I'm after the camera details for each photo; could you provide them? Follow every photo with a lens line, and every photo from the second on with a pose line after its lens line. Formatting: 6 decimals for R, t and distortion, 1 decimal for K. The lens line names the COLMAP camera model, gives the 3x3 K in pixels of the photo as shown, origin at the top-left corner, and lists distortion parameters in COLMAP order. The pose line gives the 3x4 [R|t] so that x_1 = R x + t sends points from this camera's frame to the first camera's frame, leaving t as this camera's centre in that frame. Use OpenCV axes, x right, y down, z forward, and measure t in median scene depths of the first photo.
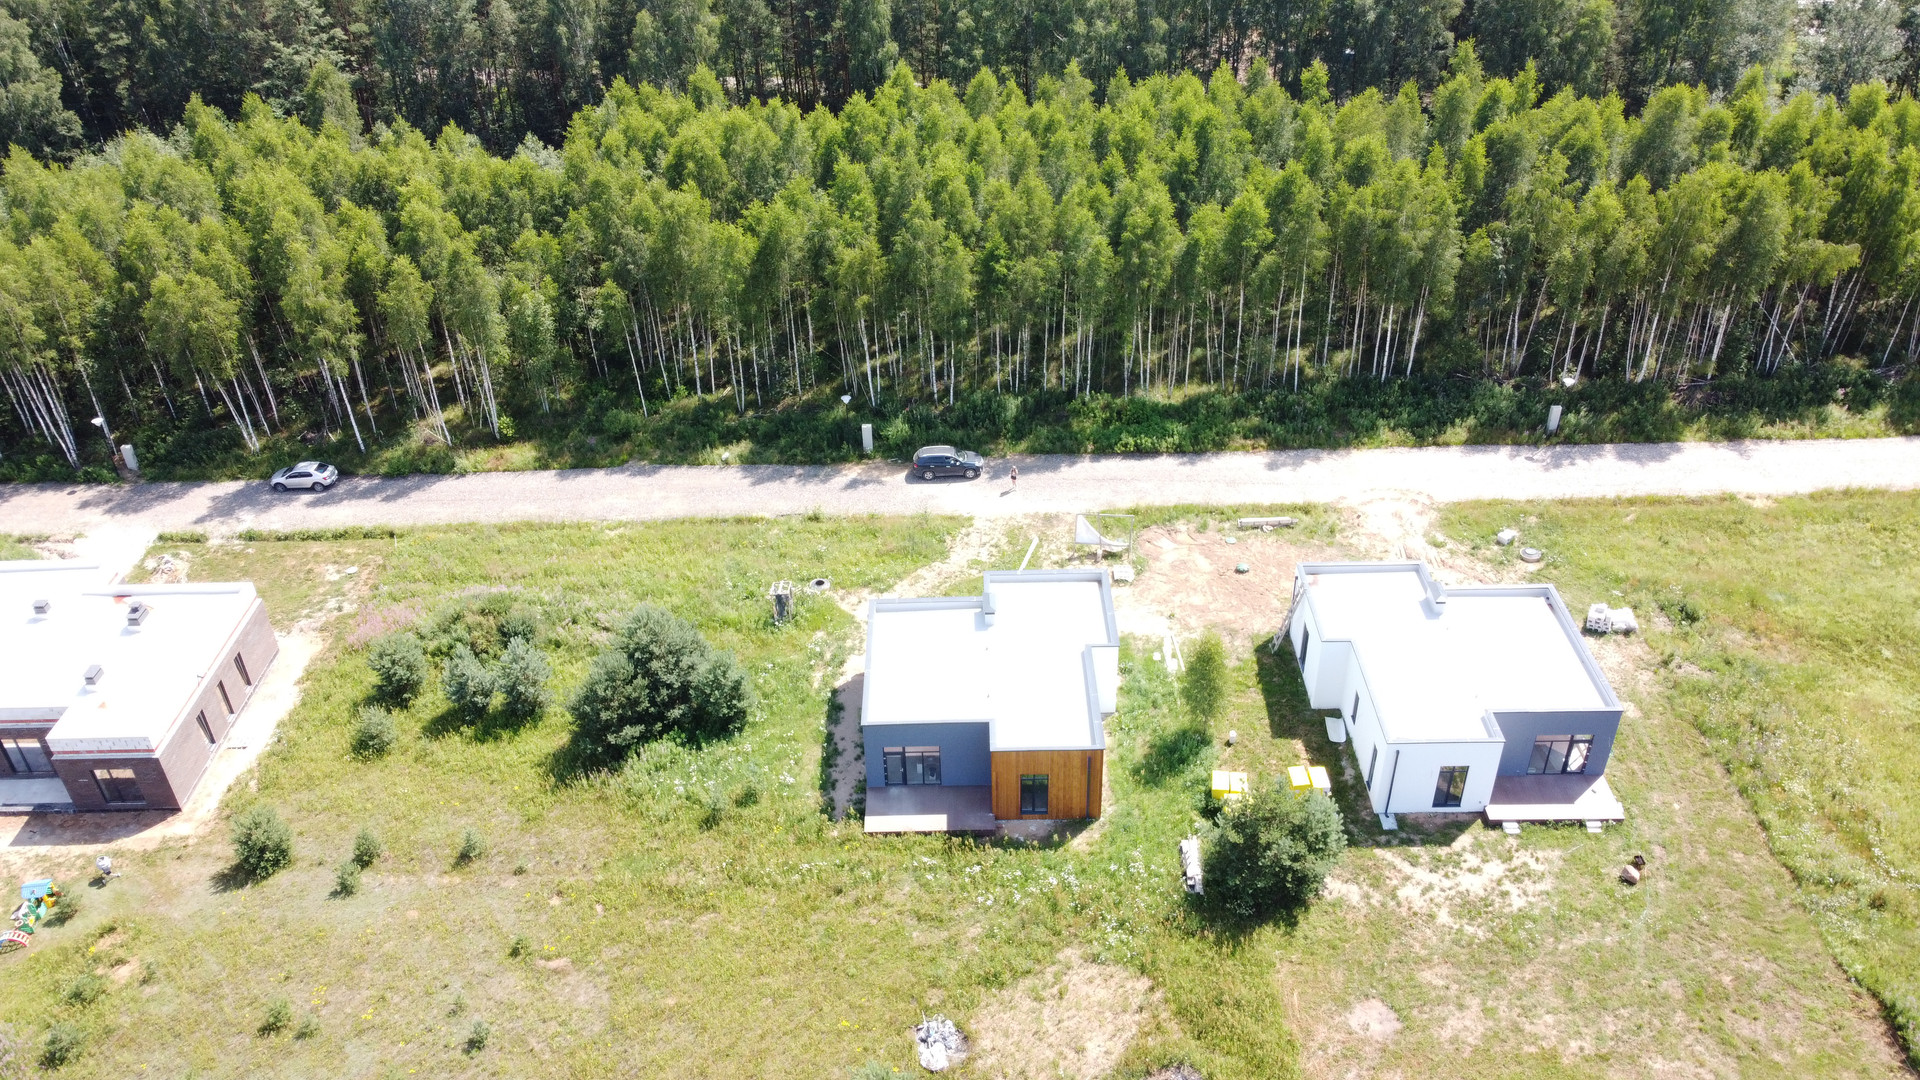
lens RADIAL K [[1407.1, 0, 960.0], [0, 1407.1, 540.0], [0, 0, 1]] dist [-0.000661, 0.003867]
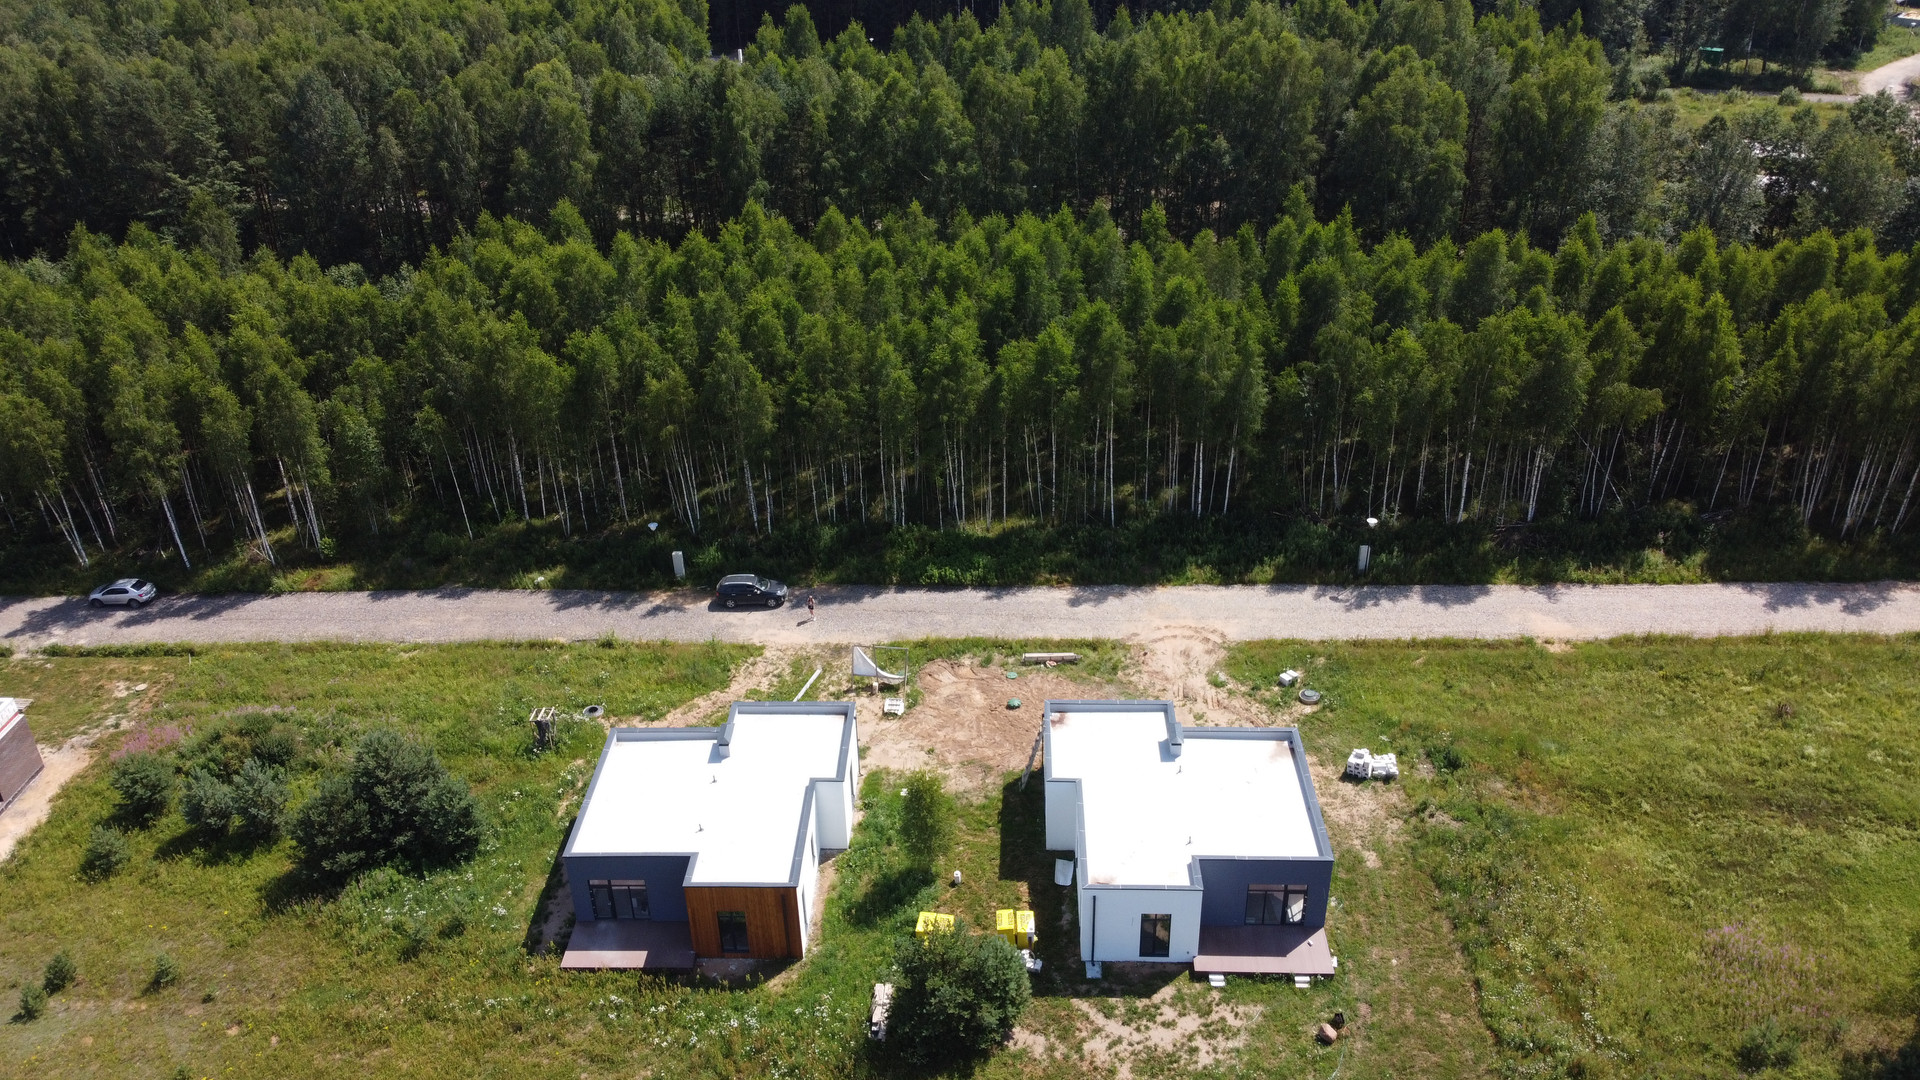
lens RADIAL K [[1400.7, 0, 960.0], [0, 1400.7, 559.8], [0, 0, 1]] dist [0.006946, -0.000498]
pose [[0.999430, 0.018081, -0.028492, 0.180320], [-0.020131, 0.997099, -0.073400, -0.007631], [0.027083, 0.073932, 0.996896, 0.007489]]
